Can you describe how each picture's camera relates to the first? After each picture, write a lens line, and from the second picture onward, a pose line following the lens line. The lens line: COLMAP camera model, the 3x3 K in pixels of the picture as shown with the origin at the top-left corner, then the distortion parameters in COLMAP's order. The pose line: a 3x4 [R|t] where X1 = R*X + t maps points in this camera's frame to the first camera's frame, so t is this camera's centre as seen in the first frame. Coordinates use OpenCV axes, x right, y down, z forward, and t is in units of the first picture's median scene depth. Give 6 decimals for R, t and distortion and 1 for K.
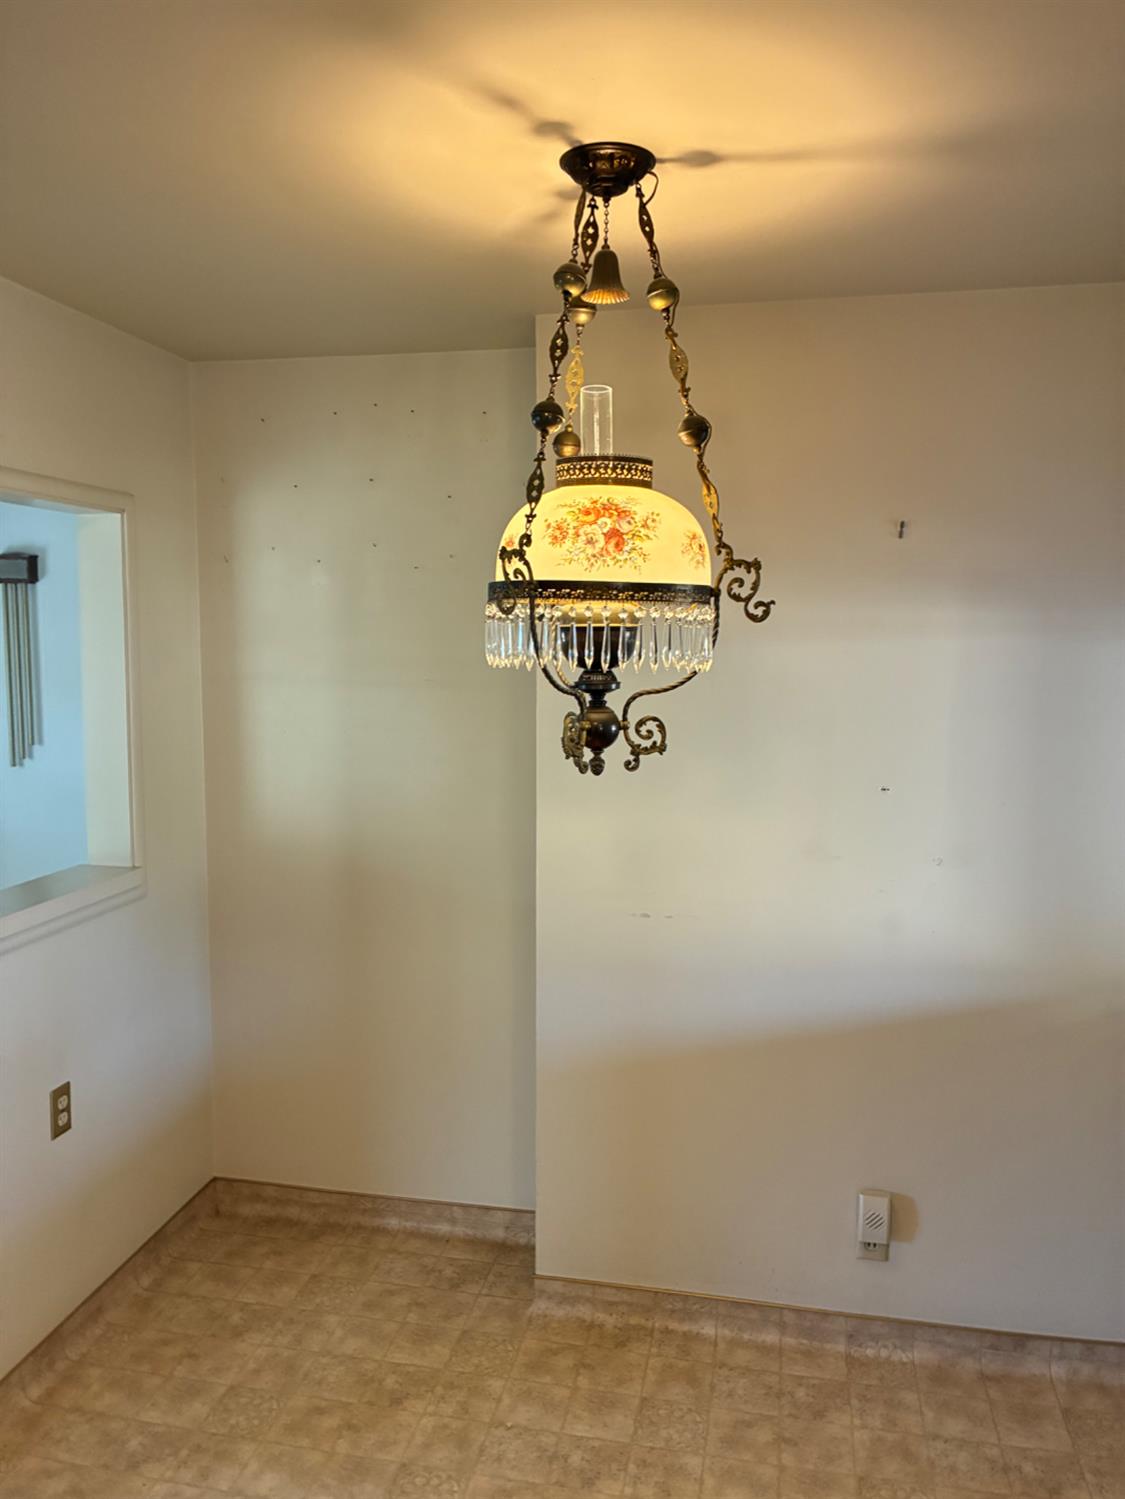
lens RADIAL K [[1143.4, 0, 555.9], [0, 1143.4, 755.3], [0, 0, 1]] dist [0.089064, -0.137098]
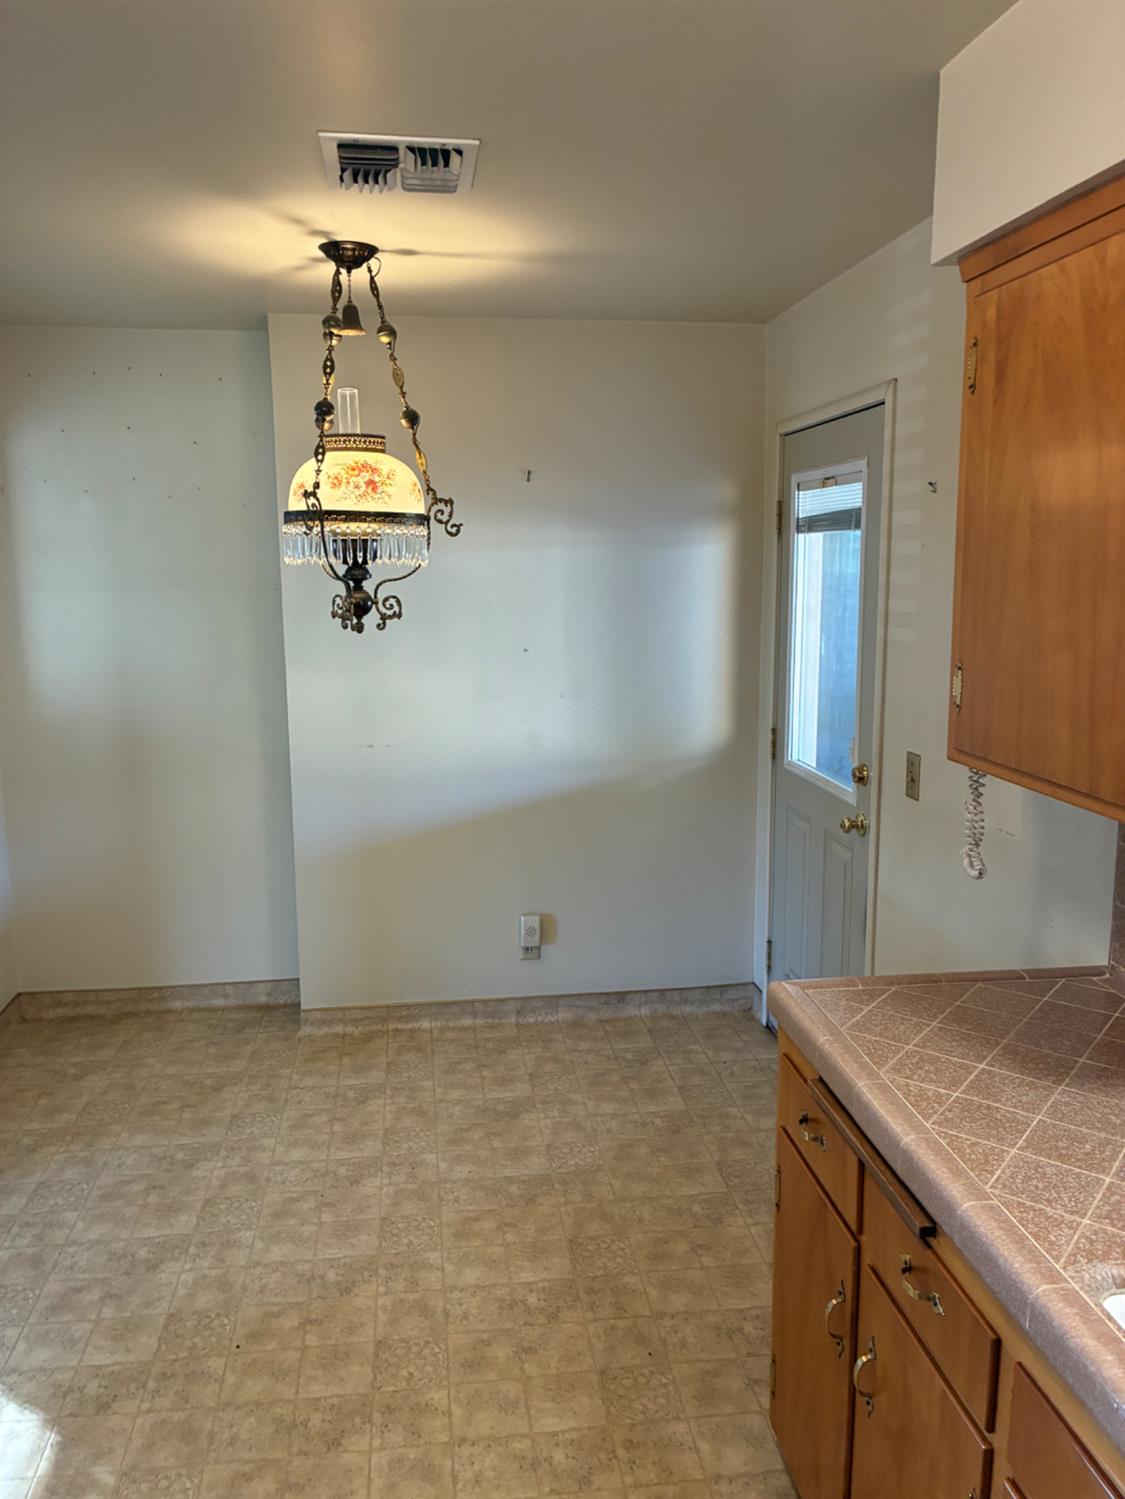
lens RADIAL K [[1126.3, 0, 562.5], [0, 1126.3, 749.5], [0, 0, 1]] dist [0.009527, 0.001858]
pose [[0.946570, -0.061385, 0.316602, -0.172432], [0.041343, 0.996715, 0.069644, 0.068789], [-0.319837, -0.052834, 0.945998, -0.498144]]
